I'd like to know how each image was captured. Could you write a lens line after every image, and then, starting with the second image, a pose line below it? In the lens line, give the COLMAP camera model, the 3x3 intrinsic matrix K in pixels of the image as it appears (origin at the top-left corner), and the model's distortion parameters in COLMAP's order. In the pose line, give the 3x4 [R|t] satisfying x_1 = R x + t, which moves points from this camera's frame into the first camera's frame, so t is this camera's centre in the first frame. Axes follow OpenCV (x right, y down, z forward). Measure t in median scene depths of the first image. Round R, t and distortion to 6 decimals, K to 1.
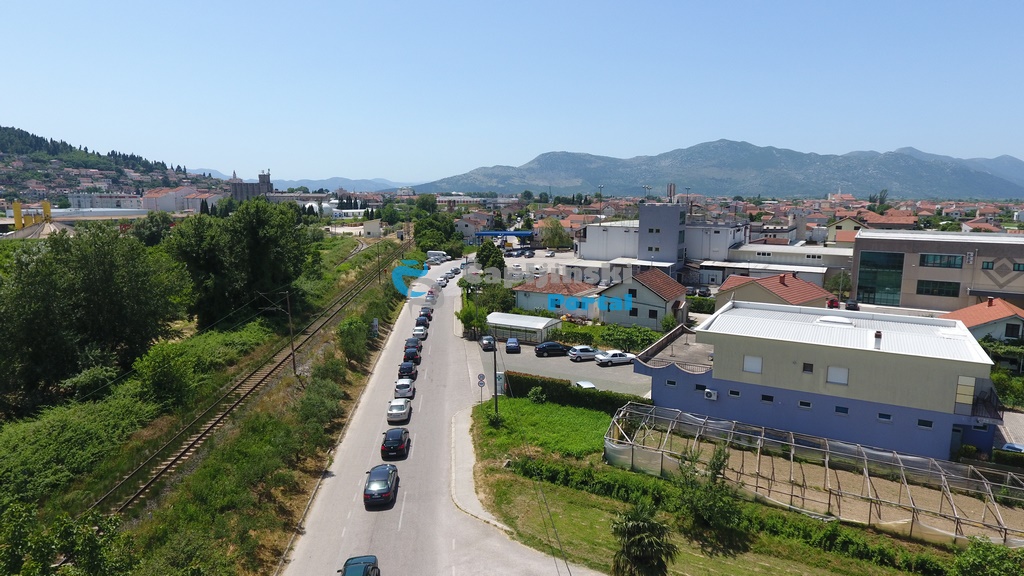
lens RADIAL K [[598.1, 0, 521.7], [0, 598.1, 286.4], [0, 0, 1]] dist [-0.005545, 0.000540]
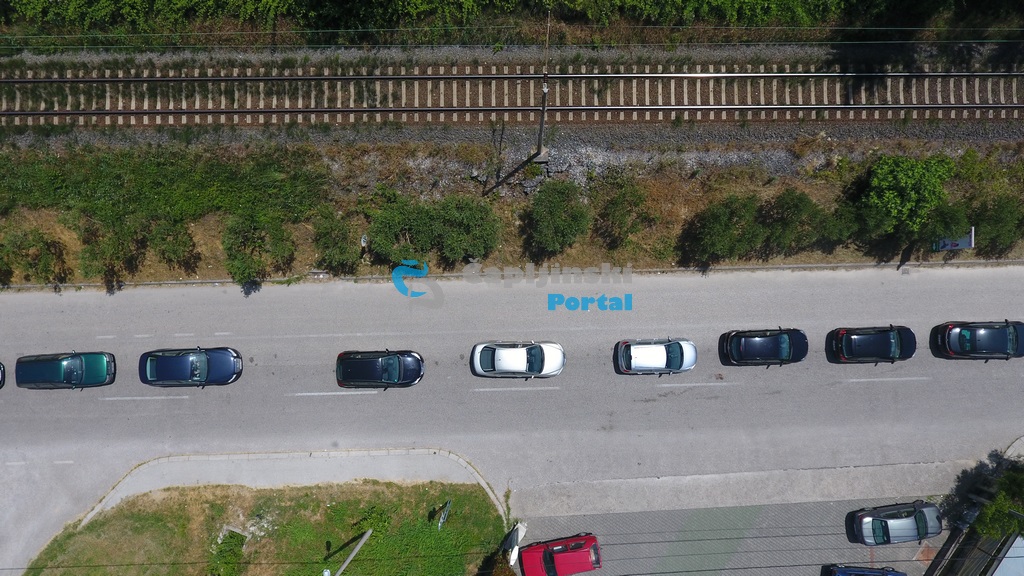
lens RADIAL K [[598.1, 0, 521.7], [0, 598.1, 286.4], [0, 0, 1]] dist [-0.005545, 0.000540]
pose [[-0.083445, 0.996224, -0.023992, -0.159039], [-0.157745, 0.010567, 0.987423, -0.223690], [0.983948, 0.086180, 0.156267, 0.576983]]
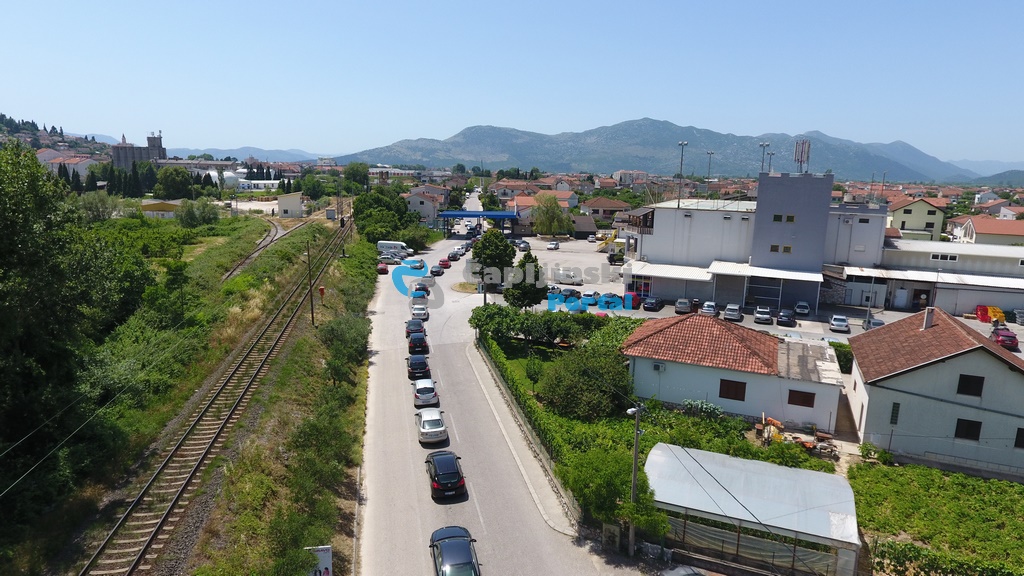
lens RADIAL K [[598.1, 0, 521.7], [0, 598.1, 286.4], [0, 0, 1]] dist [-0.005545, 0.000540]
pose [[0.992091, -0.005626, 0.125397, -0.157796], [0.000603, 0.999197, 0.040062, -0.068138], [-0.125522, -0.039669, 0.991297, 0.604849]]
